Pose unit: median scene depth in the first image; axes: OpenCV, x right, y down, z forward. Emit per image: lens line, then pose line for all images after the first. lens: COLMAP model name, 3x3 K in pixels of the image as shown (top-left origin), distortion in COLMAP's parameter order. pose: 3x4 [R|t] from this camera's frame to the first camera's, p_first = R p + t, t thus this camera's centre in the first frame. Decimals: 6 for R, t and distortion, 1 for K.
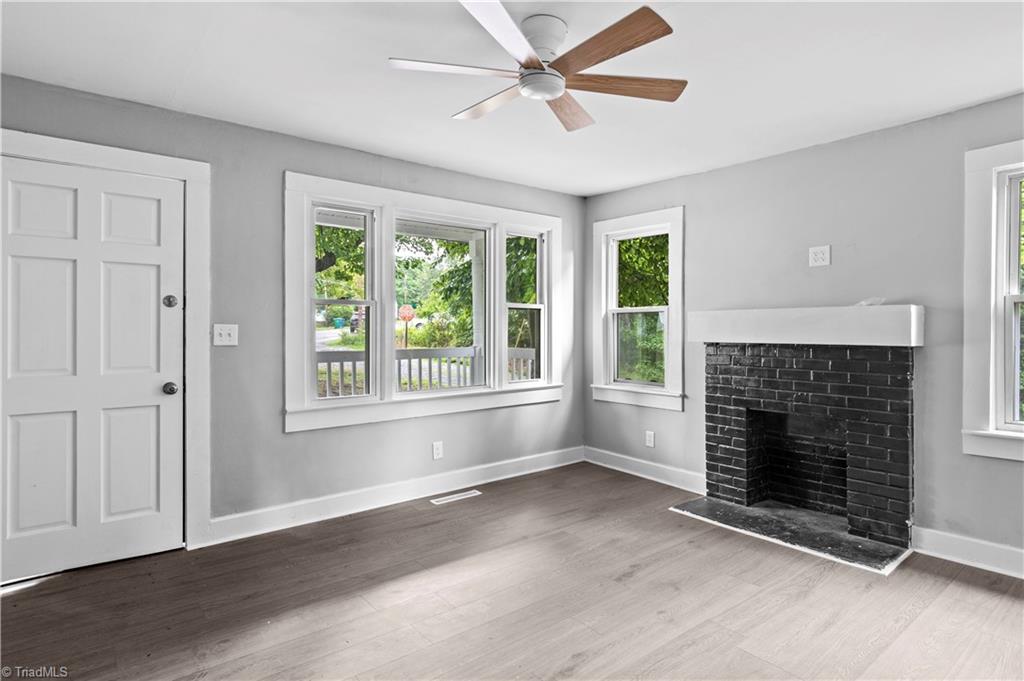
lens RADIAL K [[528.1, 0, 512.0], [0, 528.1, 340.5], [0, 0, 1]] dist [0.000037, 0.000326]
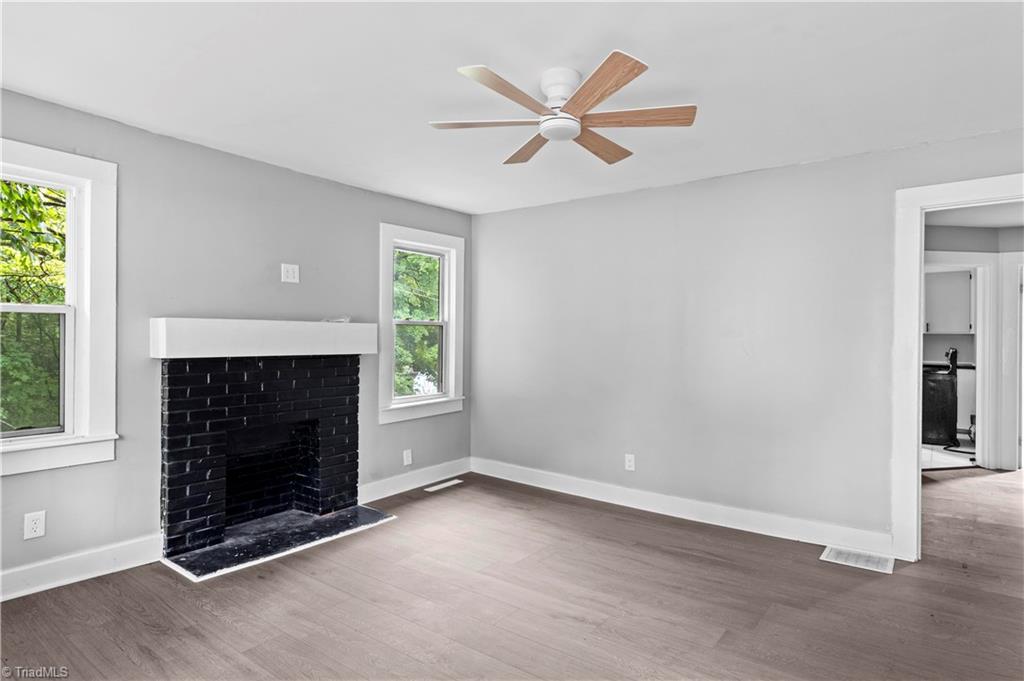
lens RADIAL K [[581.4, 0, 514.6], [0, 581.4, 343.8], [0, 0, 1]] dist [0.001735, 0.000111]
pose [[-0.236952, -0.010388, 0.971466, -0.689561], [0.016835, 0.999749, 0.014797, -0.026192], [-0.971375, 0.019861, -0.236718, 0.849263]]
